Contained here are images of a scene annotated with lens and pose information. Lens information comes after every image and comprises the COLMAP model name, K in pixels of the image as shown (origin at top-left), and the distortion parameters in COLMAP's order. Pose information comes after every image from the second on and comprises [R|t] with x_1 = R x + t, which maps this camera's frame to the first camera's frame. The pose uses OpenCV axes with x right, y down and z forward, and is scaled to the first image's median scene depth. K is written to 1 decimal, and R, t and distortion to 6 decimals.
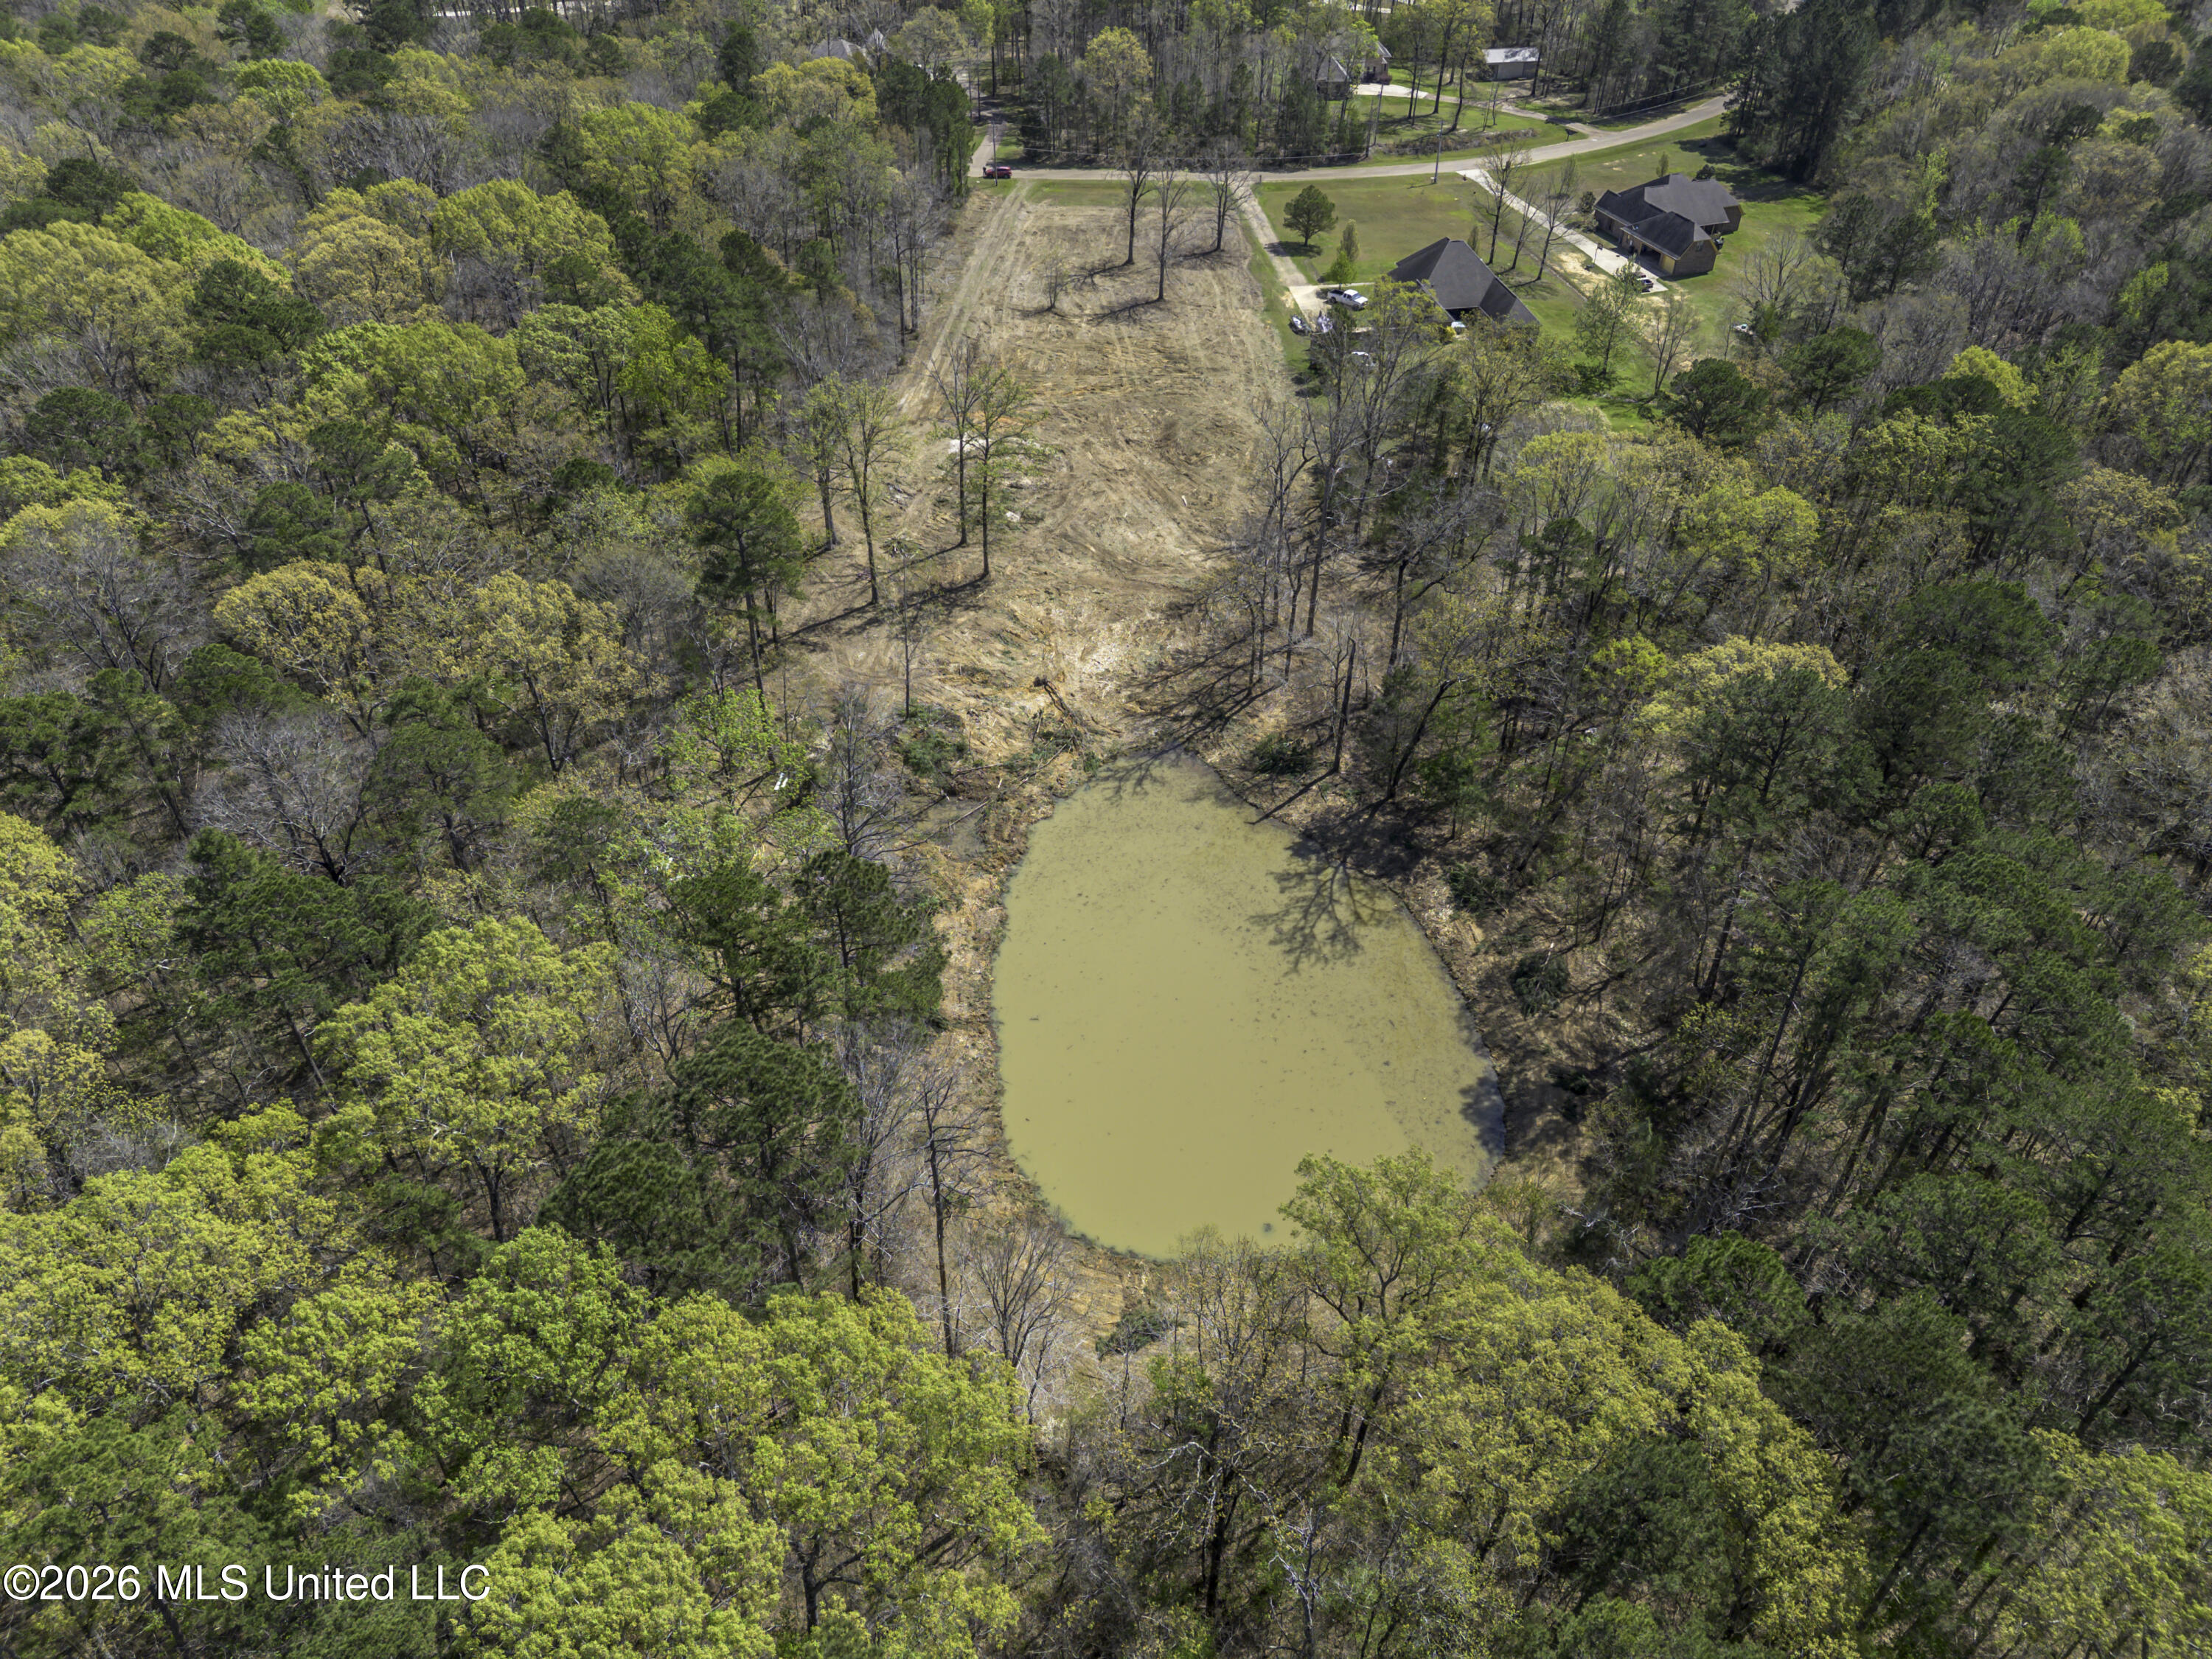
lens RADIAL K [[1565.4, 0, 1108.0], [0, 1565.4, 827.4], [0, 0, 1]] dist [0.078867, -0.071931]
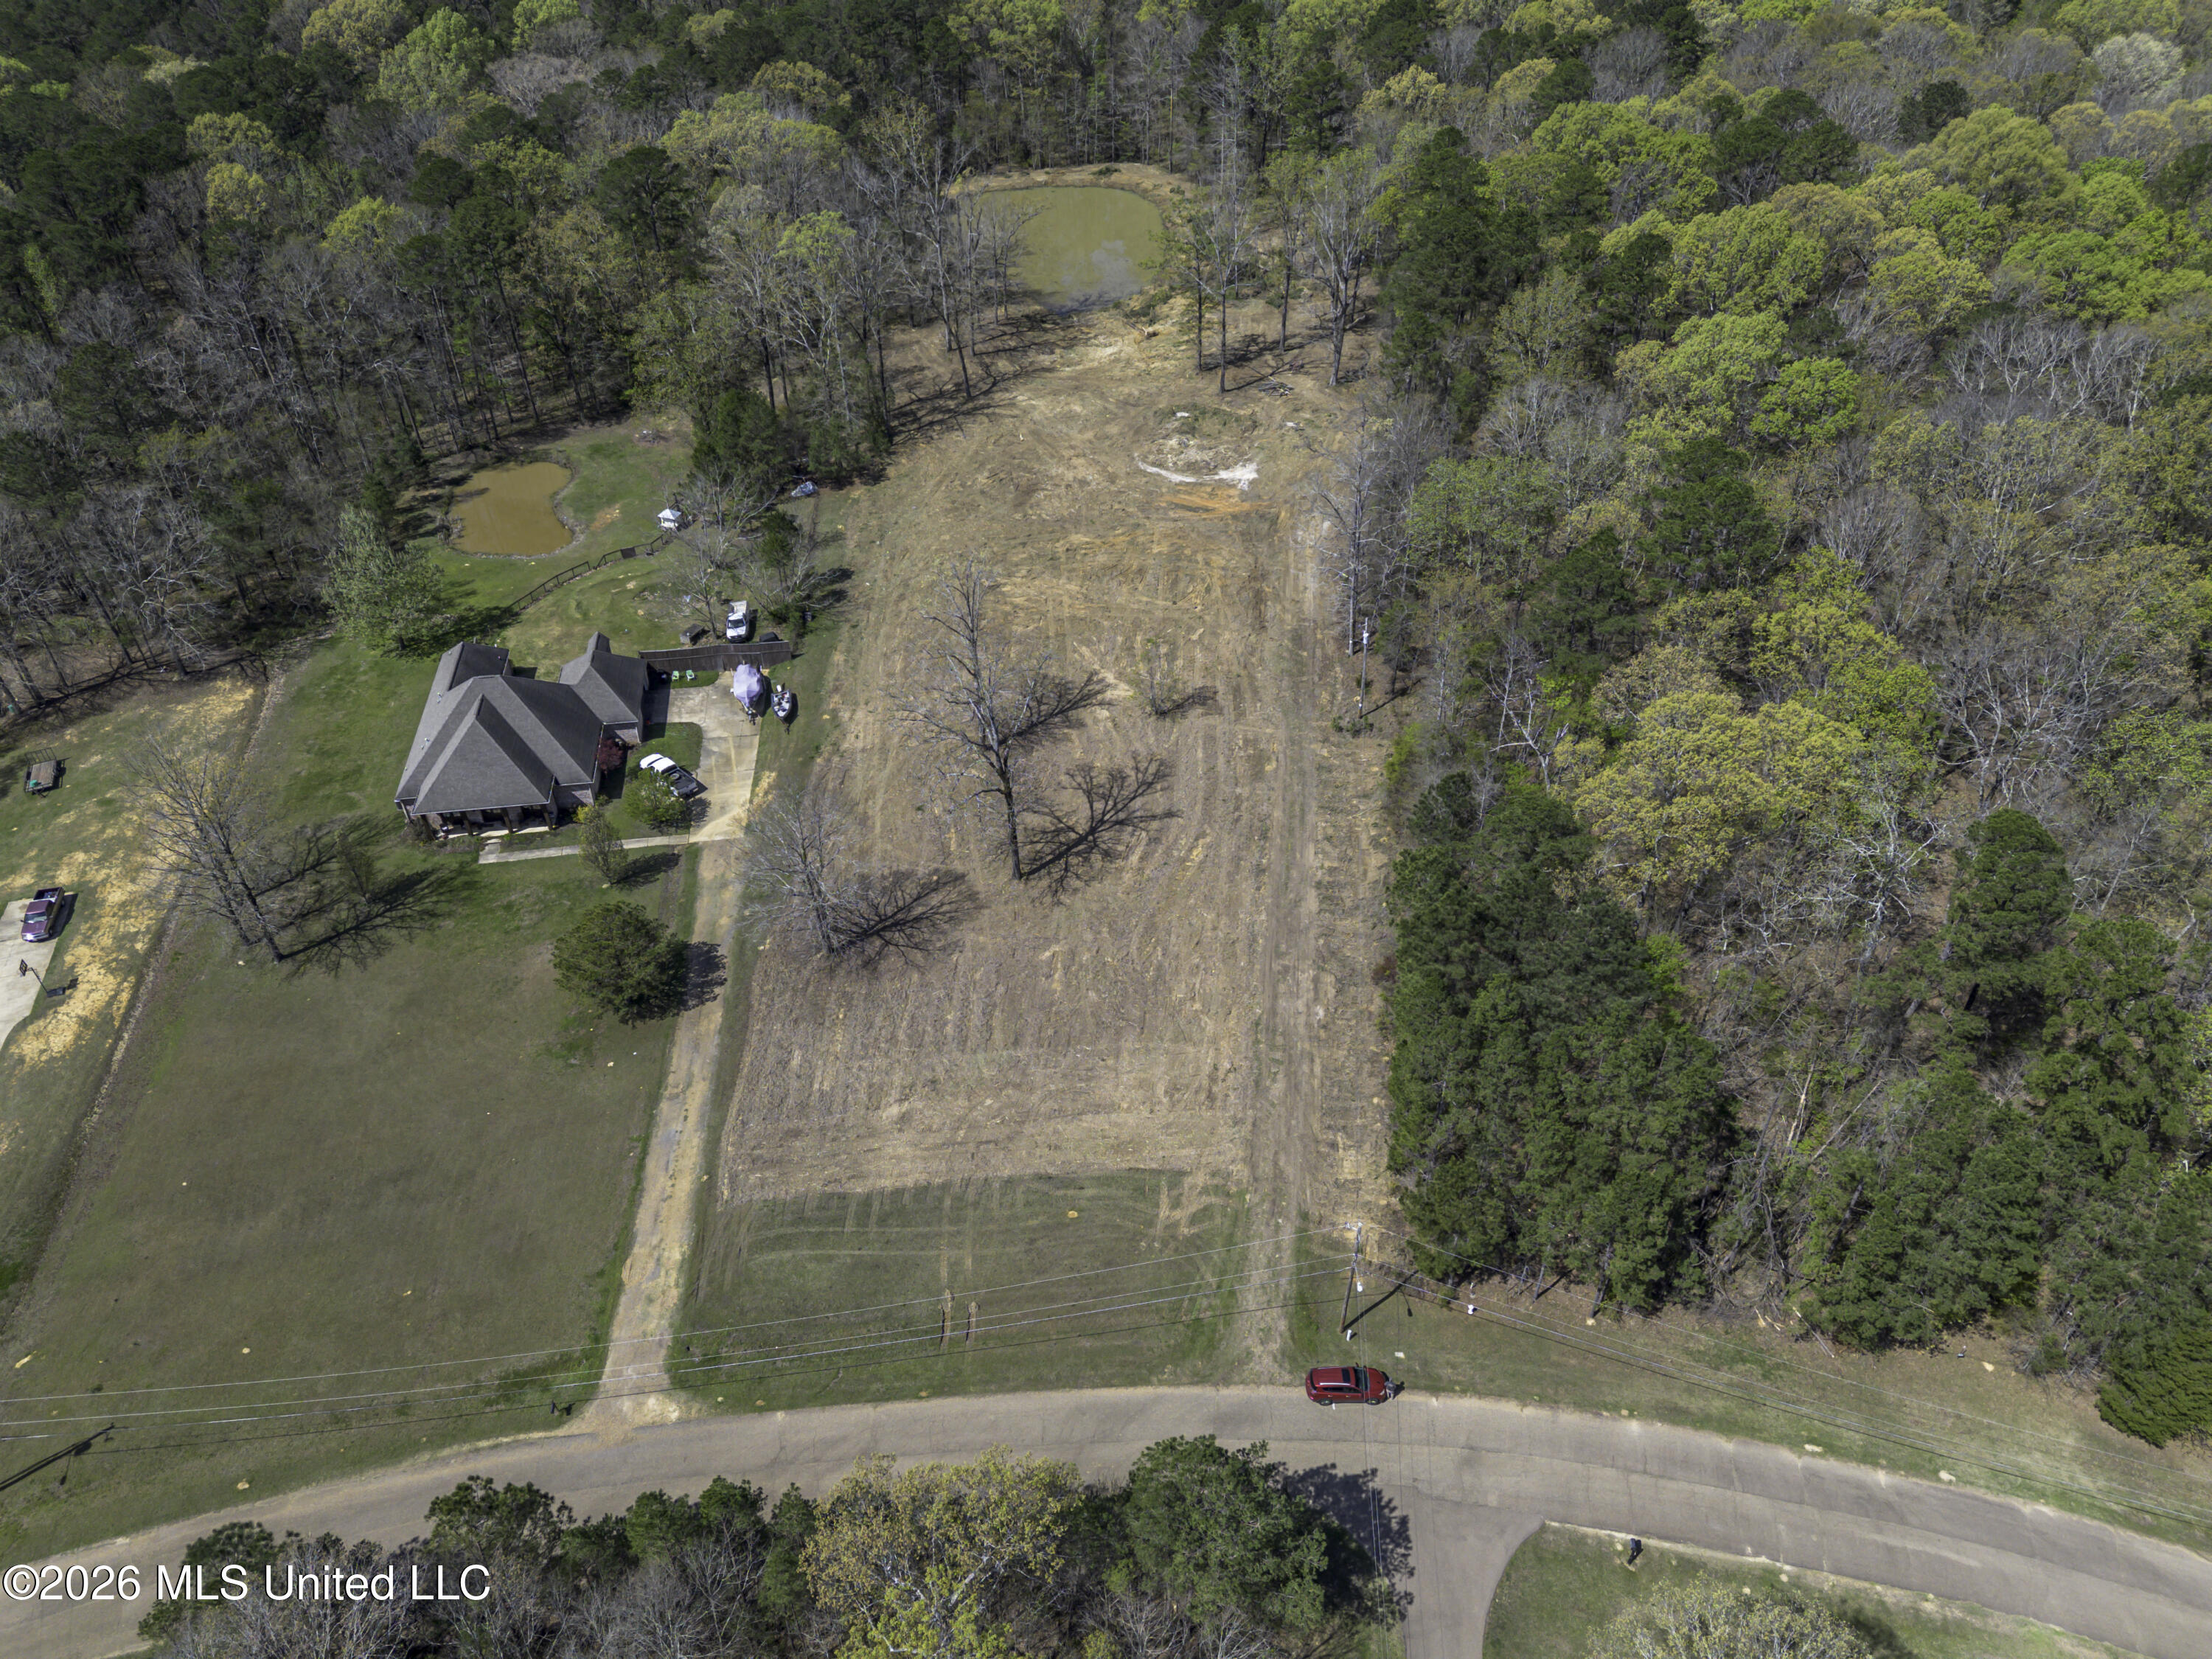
lens RADIAL K [[1565.4, 0, 1116.3], [0, 1565.4, 822.1], [0, 0, 1]] dist [0.078867, -0.071931]
pose [[-0.999670, -0.017586, 0.018737, -0.045743], [0.014537, 0.214277, 0.976665, -1.392248], [-0.021191, 0.976615, -0.213951, 1.742490]]
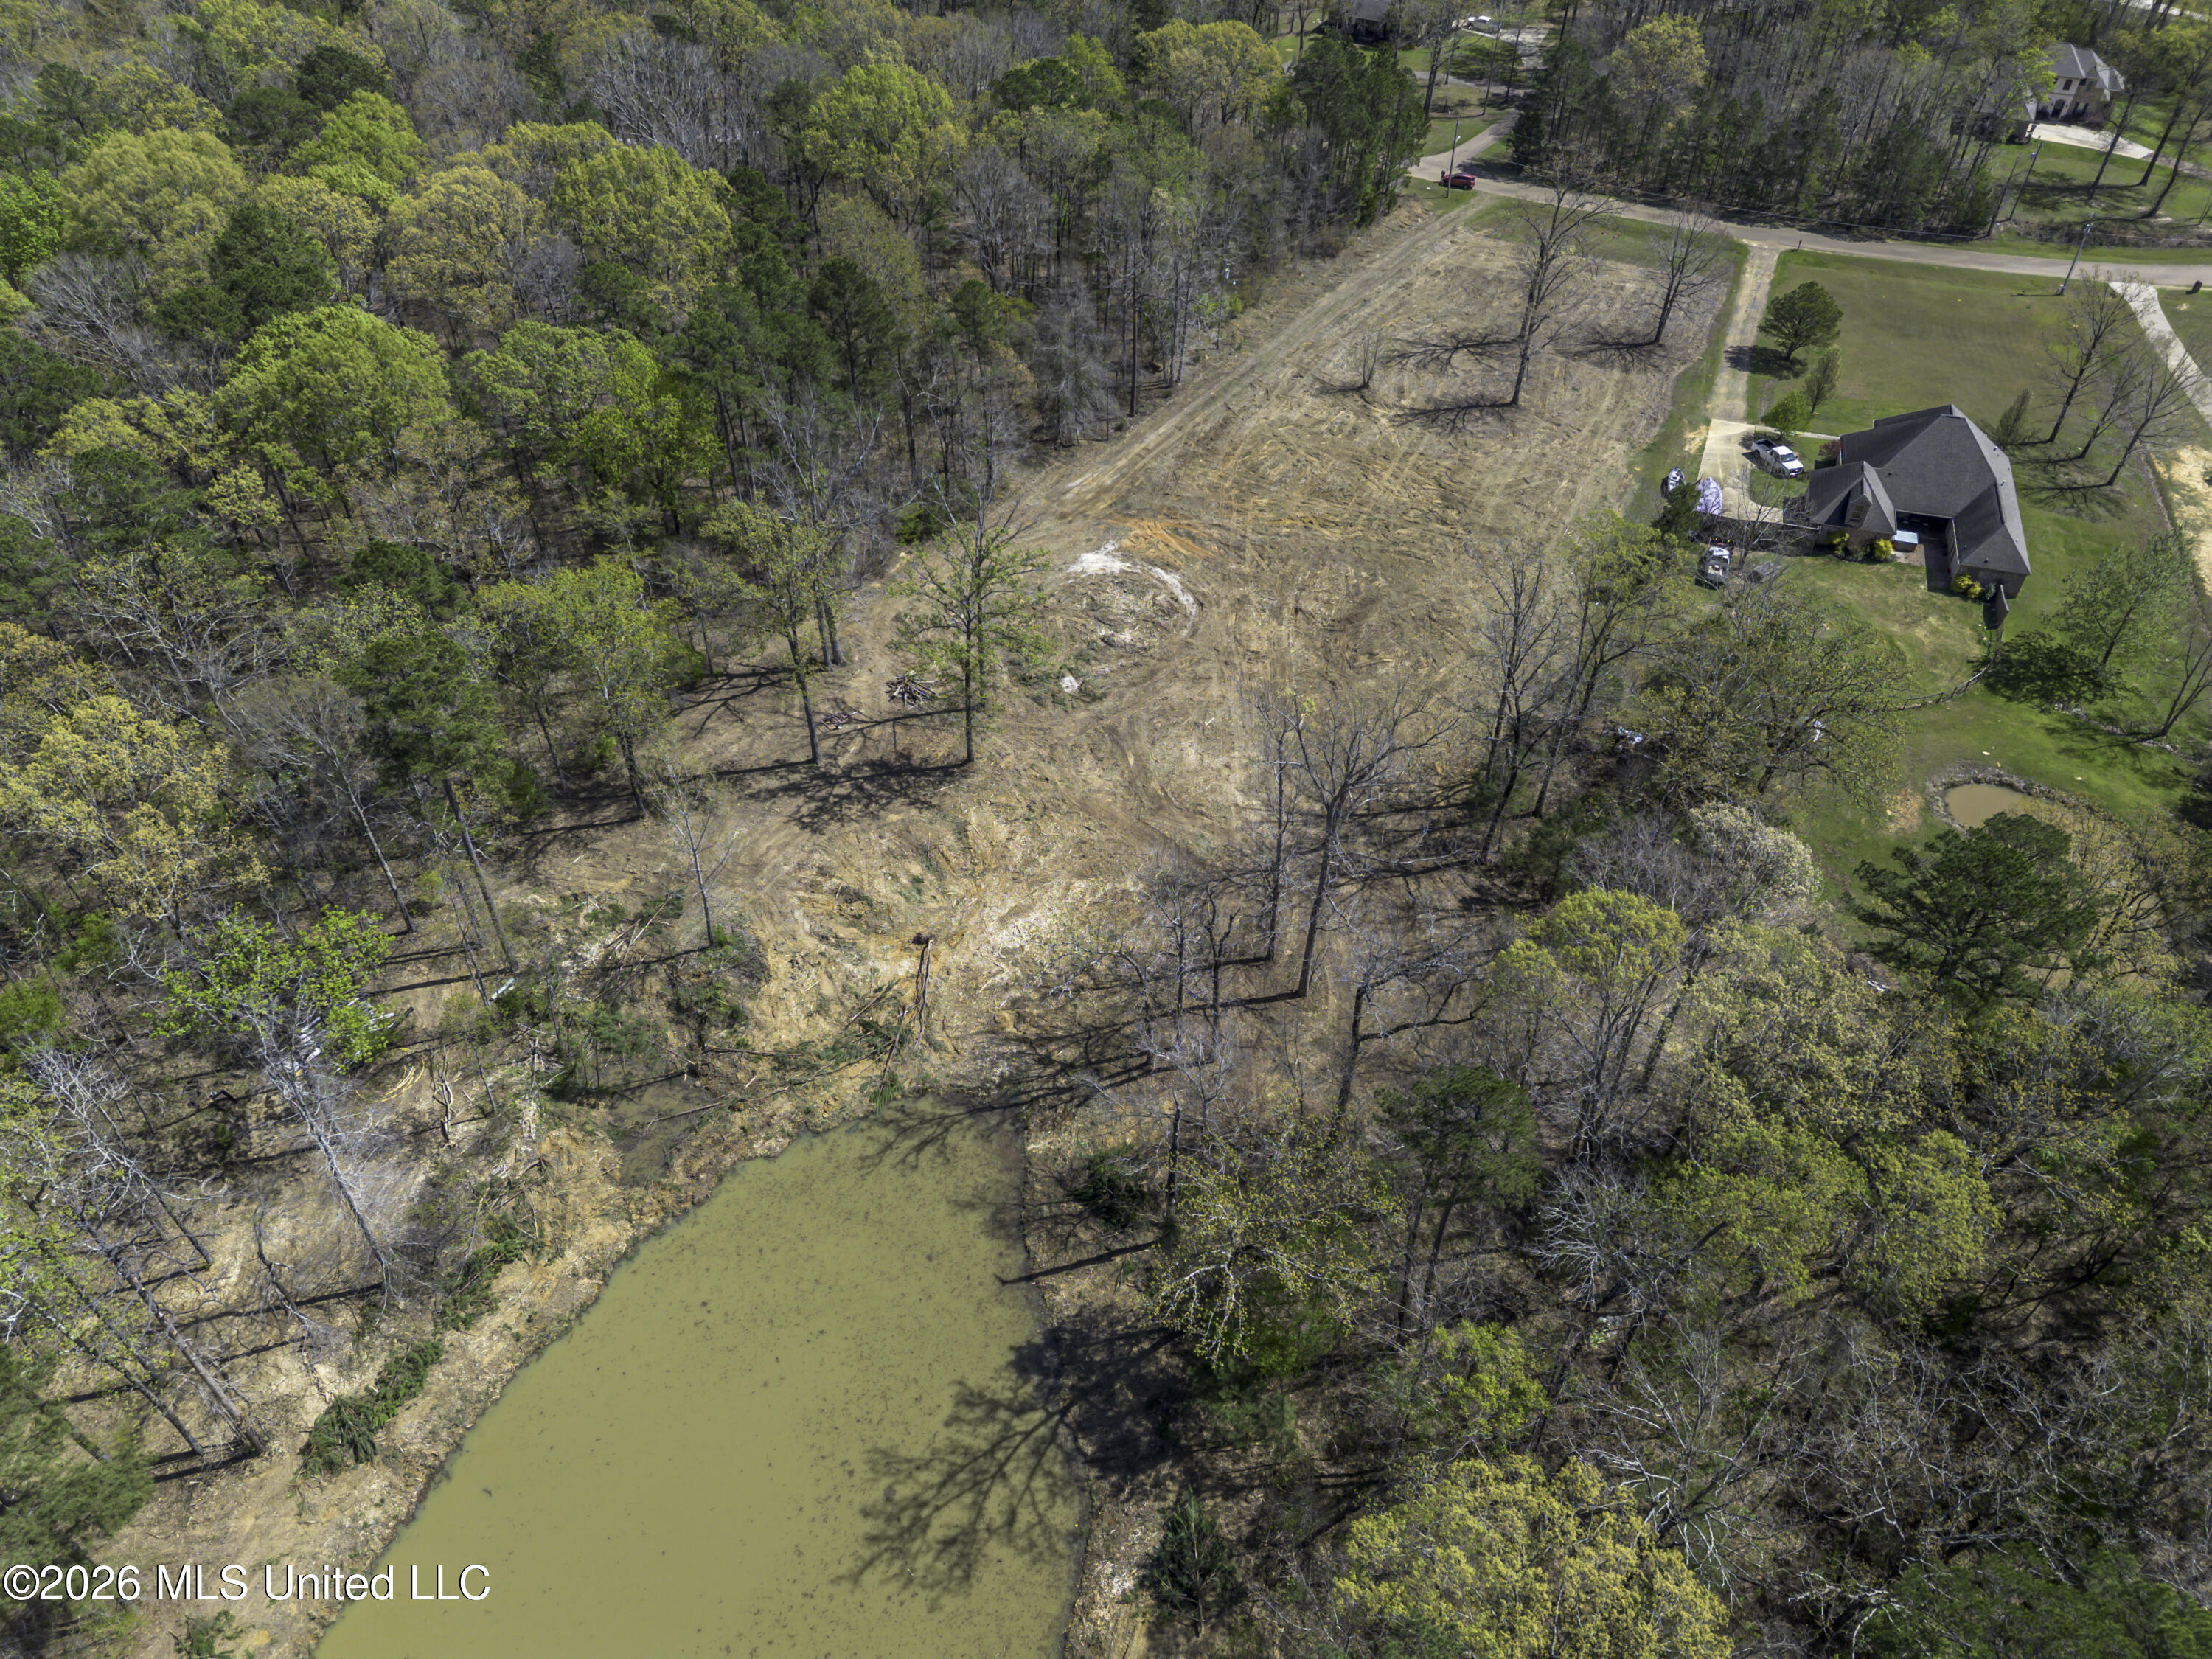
lens RADIAL K [[1565.4, 0, 1107.4], [0, 1565.4, 825.1], [0, 0, 1]] dist [0.078867, -0.071931]
pose [[0.884669, 0.312815, -0.345698, 0.281008], [-0.290671, 0.949812, 0.115616, -0.260339], [0.364515, -0.001797, 0.931196, 0.331647]]
